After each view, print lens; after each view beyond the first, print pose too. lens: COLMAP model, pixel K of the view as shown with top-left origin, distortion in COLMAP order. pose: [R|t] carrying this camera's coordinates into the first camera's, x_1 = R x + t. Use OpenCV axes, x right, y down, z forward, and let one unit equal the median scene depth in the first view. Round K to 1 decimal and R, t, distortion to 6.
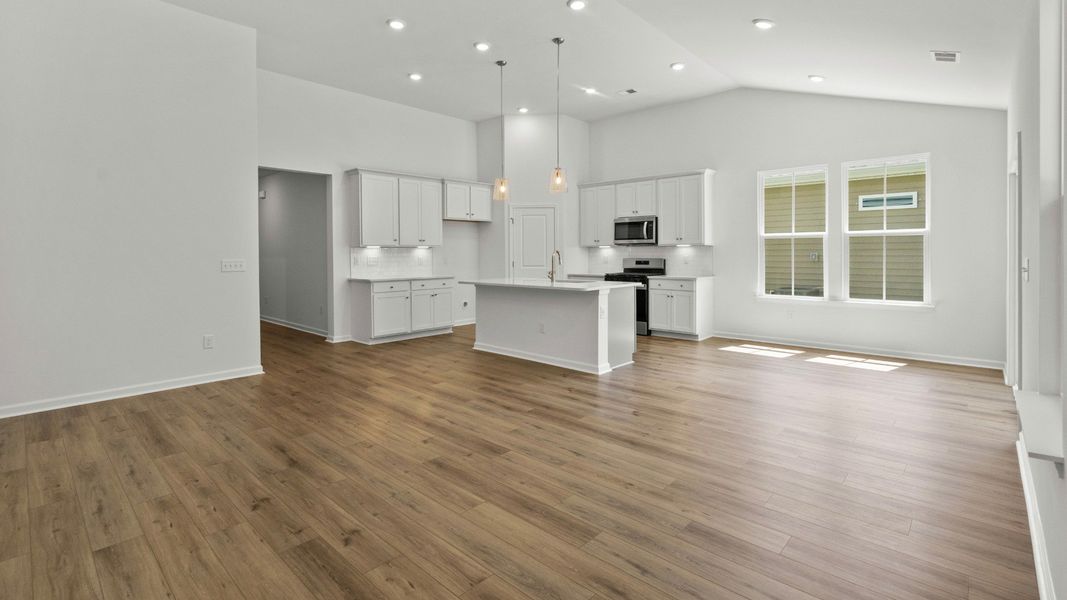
lens RADIAL K [[482.1, 0, 525.0], [0, 482.1, 267.0], [0, 0, 1]] dist [-0.003537, -0.000156]
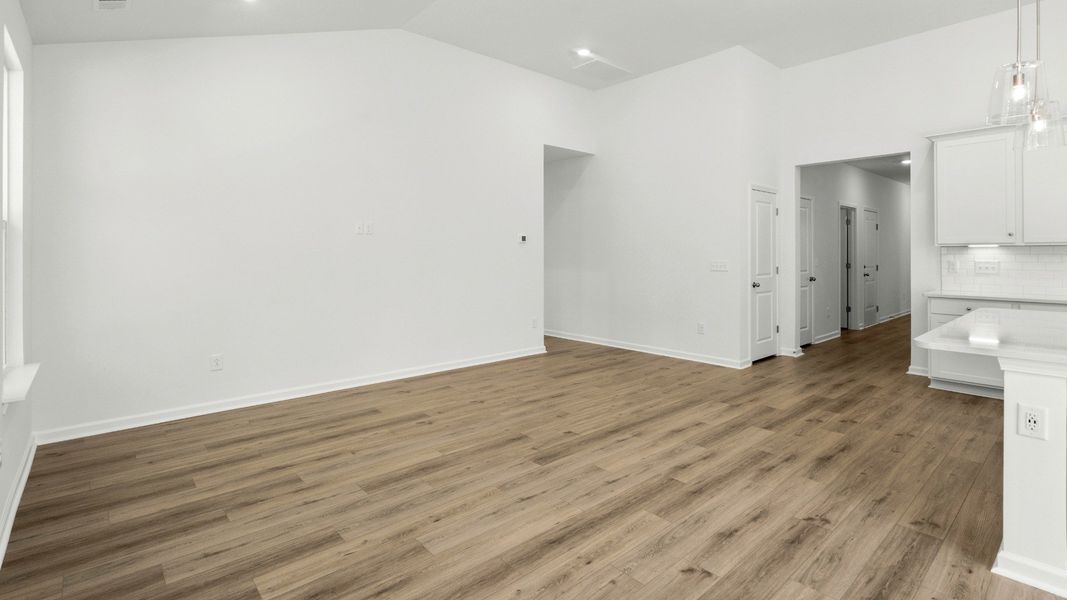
lens RADIAL K [[496.7, 0, 535.0], [0, 496.7, 258.3], [0, 0, 1]] dist [-0.001294, 0.000018]
pose [[-0.080029, 0.016222, -0.996661, 0.430512], [-0.027877, 0.999440, 0.018506, -0.021868], [0.996403, 0.029264, -0.079532, 0.478729]]
